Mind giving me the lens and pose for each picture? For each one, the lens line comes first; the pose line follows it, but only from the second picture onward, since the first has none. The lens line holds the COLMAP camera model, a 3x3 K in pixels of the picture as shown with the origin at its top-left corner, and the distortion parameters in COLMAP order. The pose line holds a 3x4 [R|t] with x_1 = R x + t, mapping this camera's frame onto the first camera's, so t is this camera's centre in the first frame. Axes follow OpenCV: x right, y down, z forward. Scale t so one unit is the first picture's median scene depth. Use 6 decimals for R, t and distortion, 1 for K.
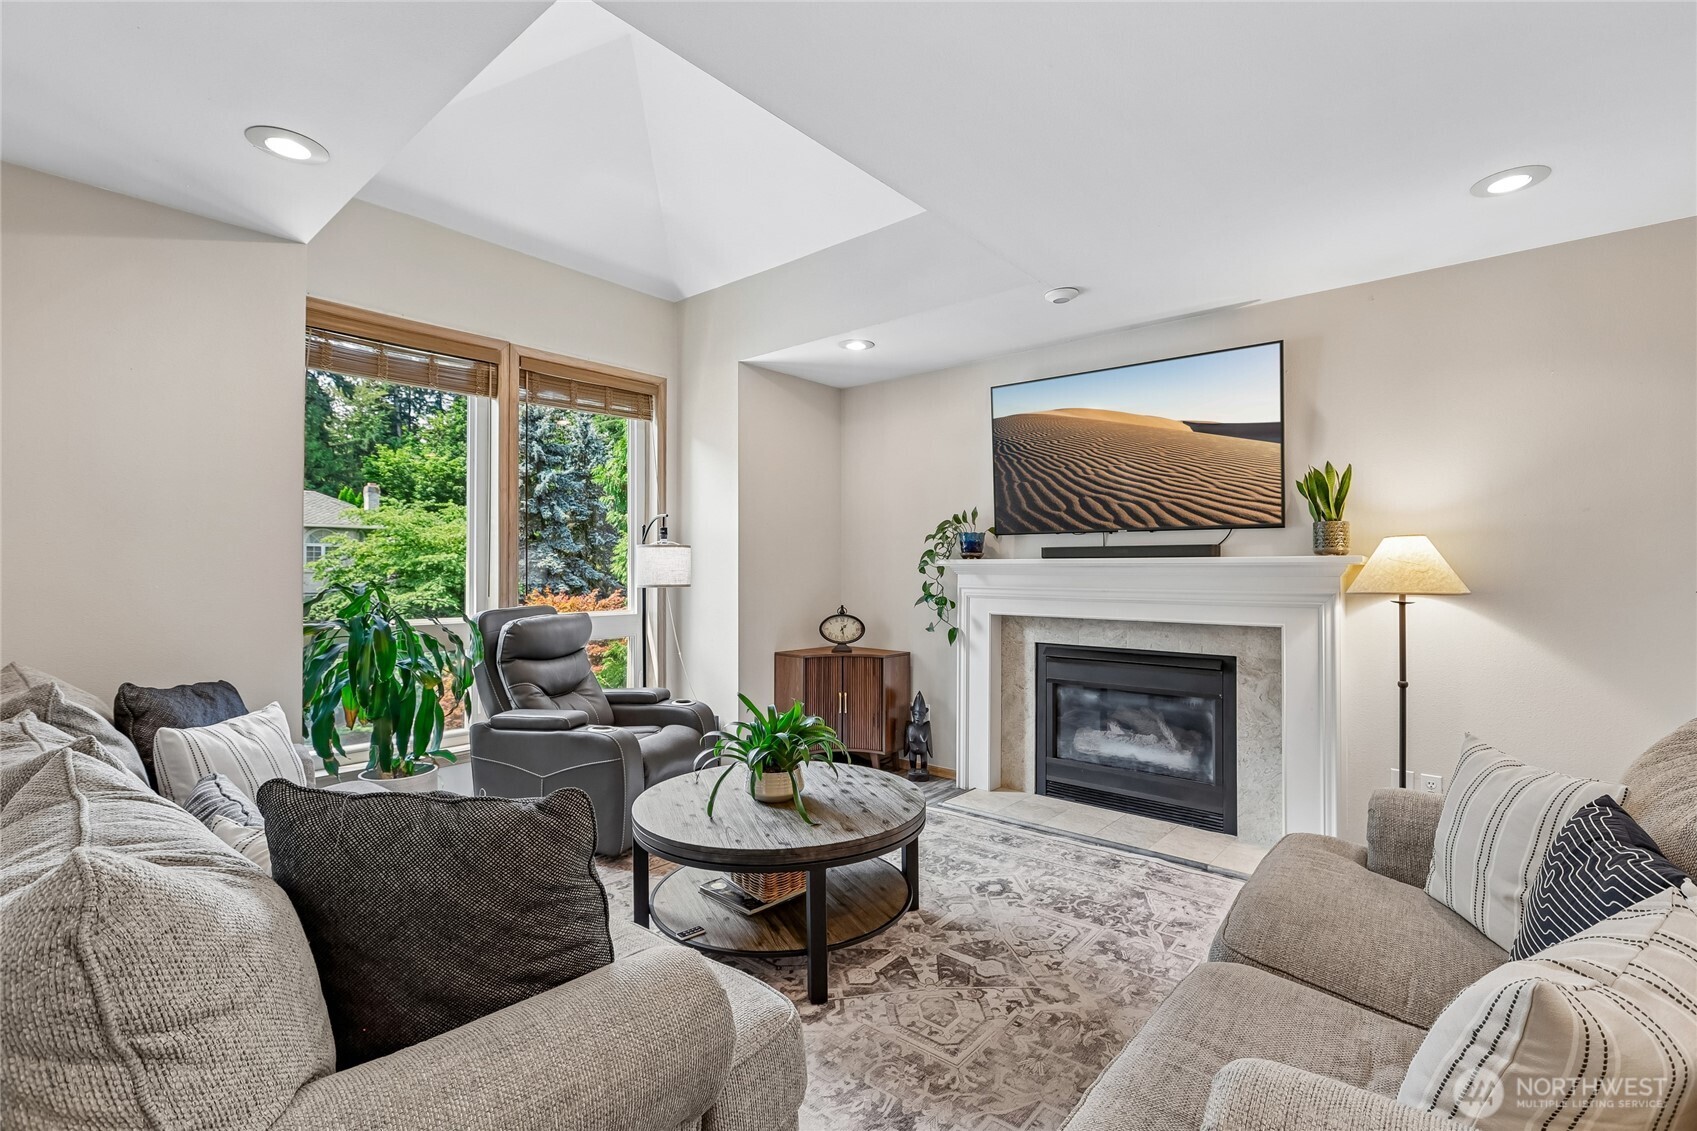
lens RADIAL K [[771.4, 0, 860.9], [0, 771.4, 559.5], [0, 0, 1]] dist [-0.003850, 0.003138]
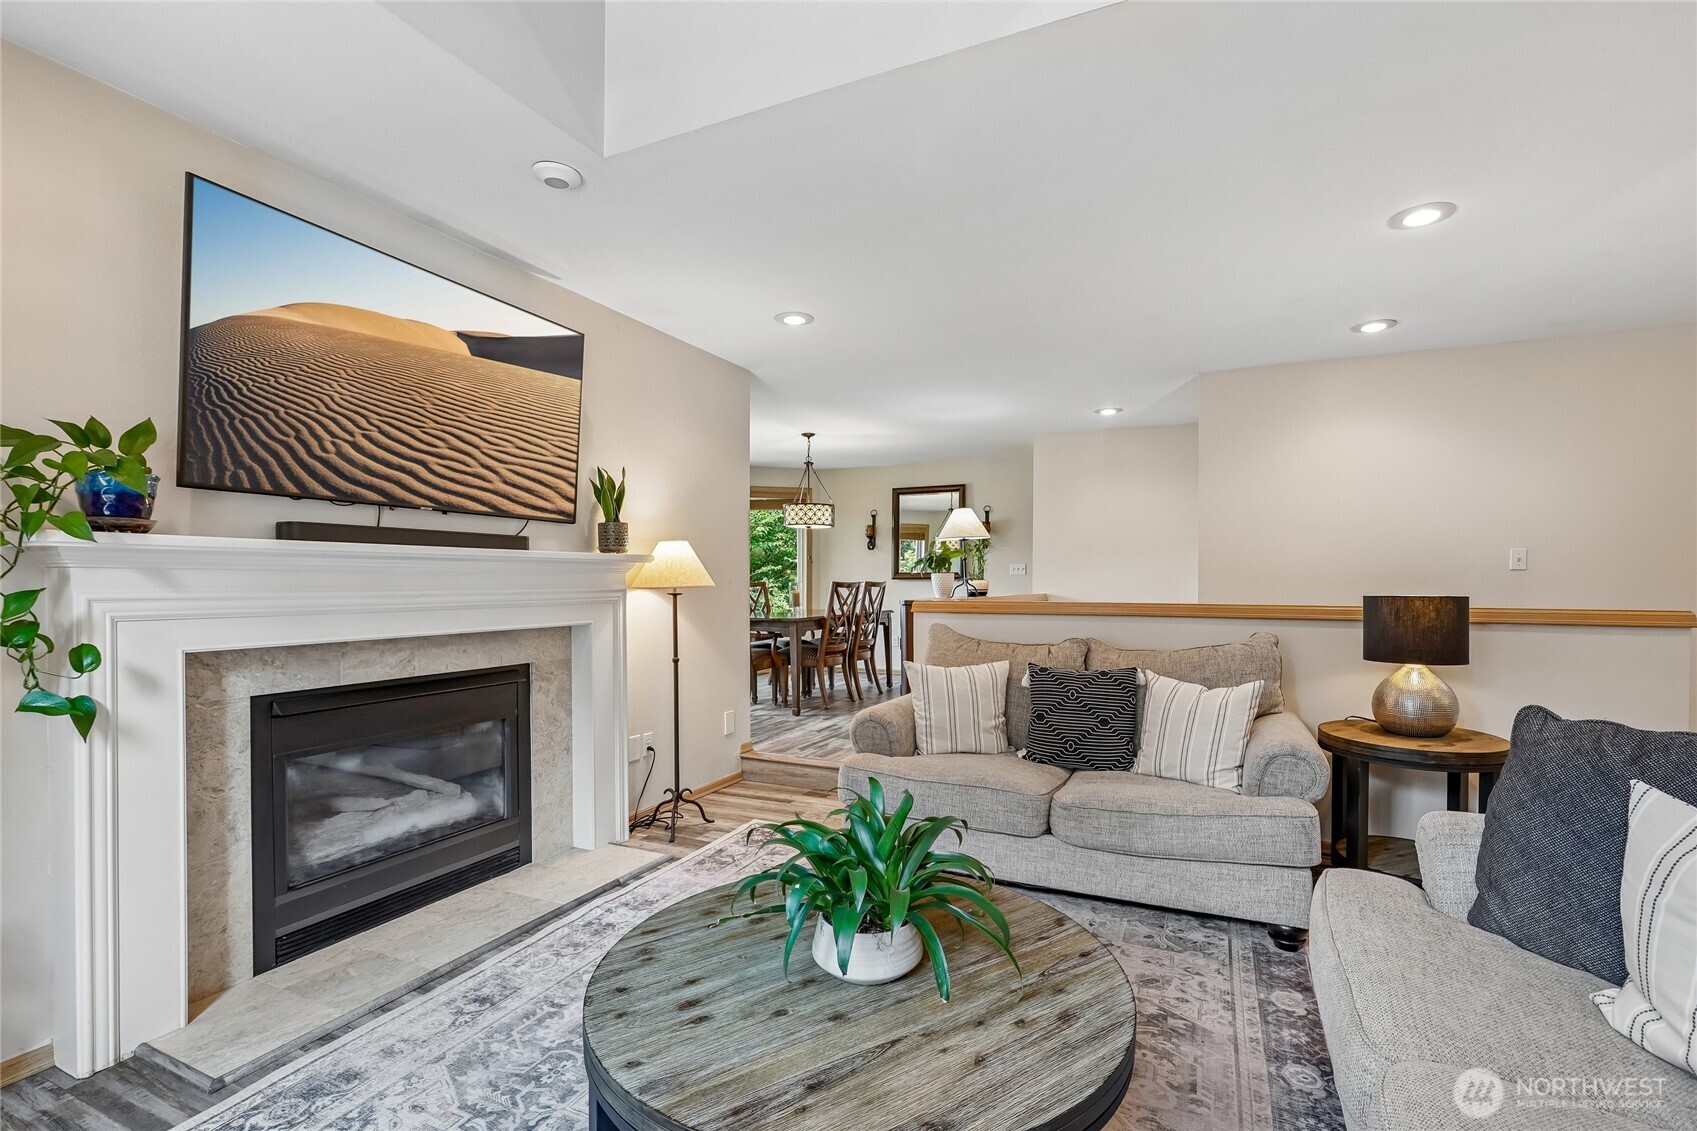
lens RADIAL K [[771.4, 0, 860.5], [0, 771.4, 581.3], [0, 0, 1]] dist [-0.003850, 0.003138]
pose [[-0.271048, -0.001552, 0.962565, -0.405375], [-0.010772, 0.999941, -0.001421, 0.023931], [-0.962506, -0.010754, -0.271049, 0.740569]]
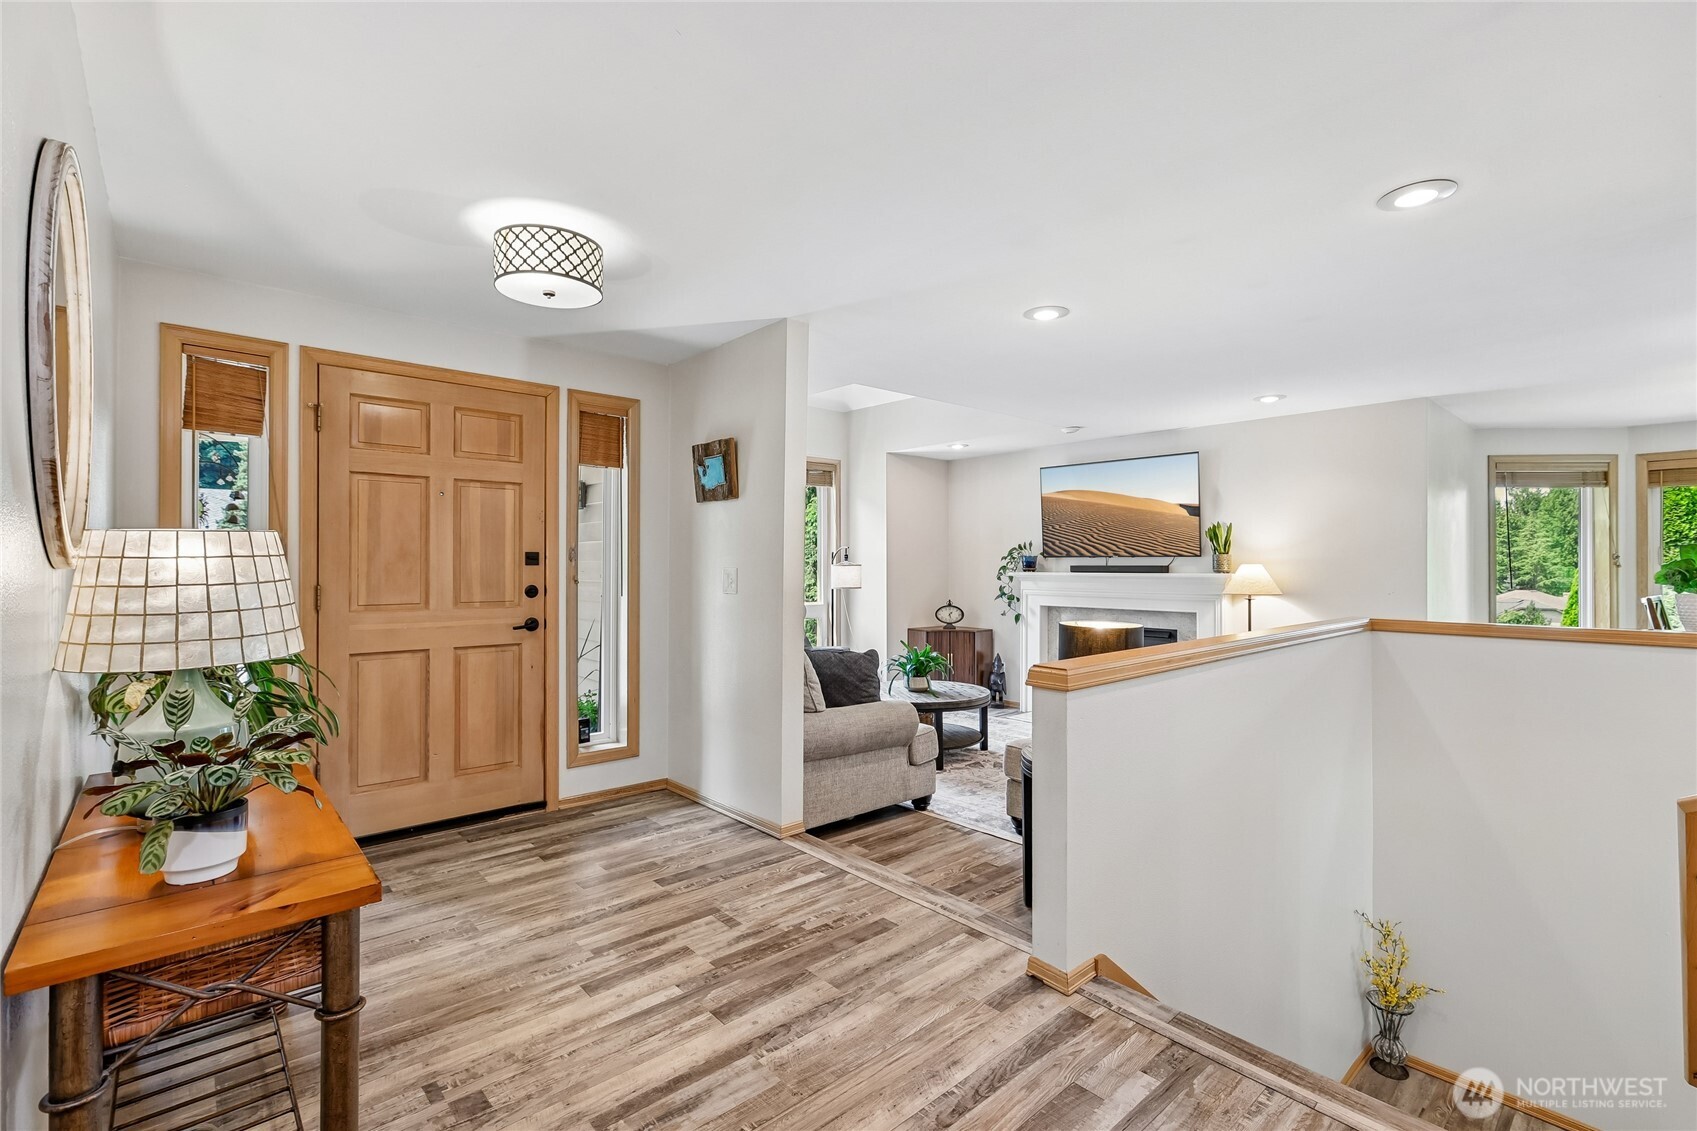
lens RADIAL K [[771.4, 0, 851.6], [0, 771.4, 567.9], [0, 0, 1]] dist [-0.003850, 0.003138]
pose [[0.988756, -0.000627, -0.149535, 0.016234], [0.003029, 0.999870, 0.015838, -0.037627], [0.149506, -0.016113, 0.988630, -0.705916]]
